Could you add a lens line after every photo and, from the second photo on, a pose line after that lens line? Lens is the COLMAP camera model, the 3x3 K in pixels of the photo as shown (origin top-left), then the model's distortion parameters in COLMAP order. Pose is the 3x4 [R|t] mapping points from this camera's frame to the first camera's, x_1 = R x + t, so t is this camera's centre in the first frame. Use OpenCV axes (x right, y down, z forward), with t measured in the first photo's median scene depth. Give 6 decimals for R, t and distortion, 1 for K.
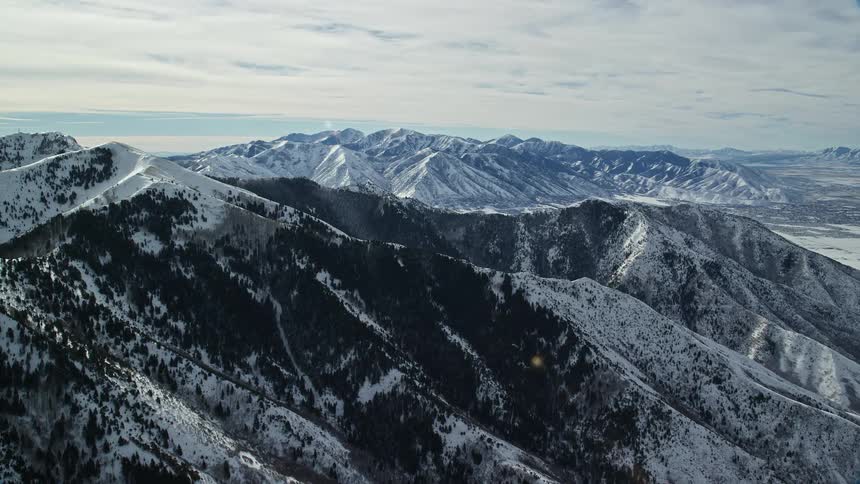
lens RADIAL K [[1171.6, 0, 429.5], [0, 1171.6, 241.6], [0, 0, 1]] dist [0.097921, 0.000000]
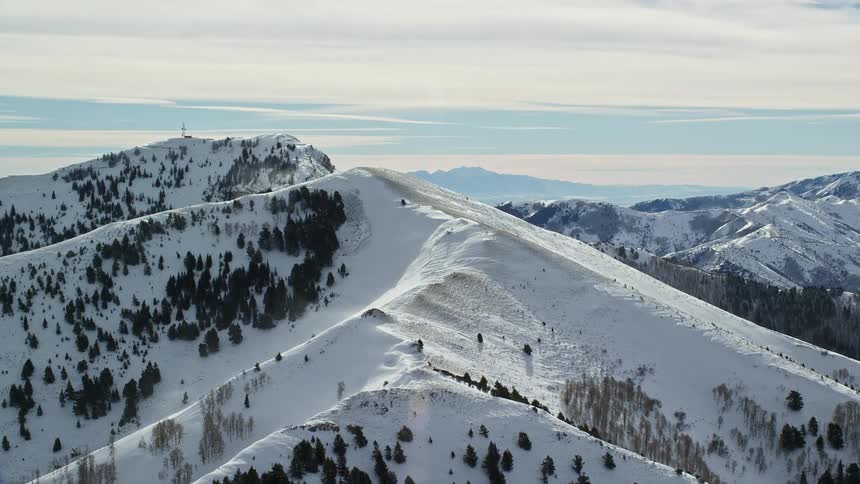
lens RADIAL K [[1171.6, 0, 429.8], [0, 1171.6, 241.4], [0, 0, 1]] dist [0.097921, 0.000000]
pose [[0.878581, 0.049340, -0.475037, -0.128900], [-0.057672, 0.998331, -0.002971, -0.069430], [0.474098, 0.030006, 0.879961, 0.789979]]
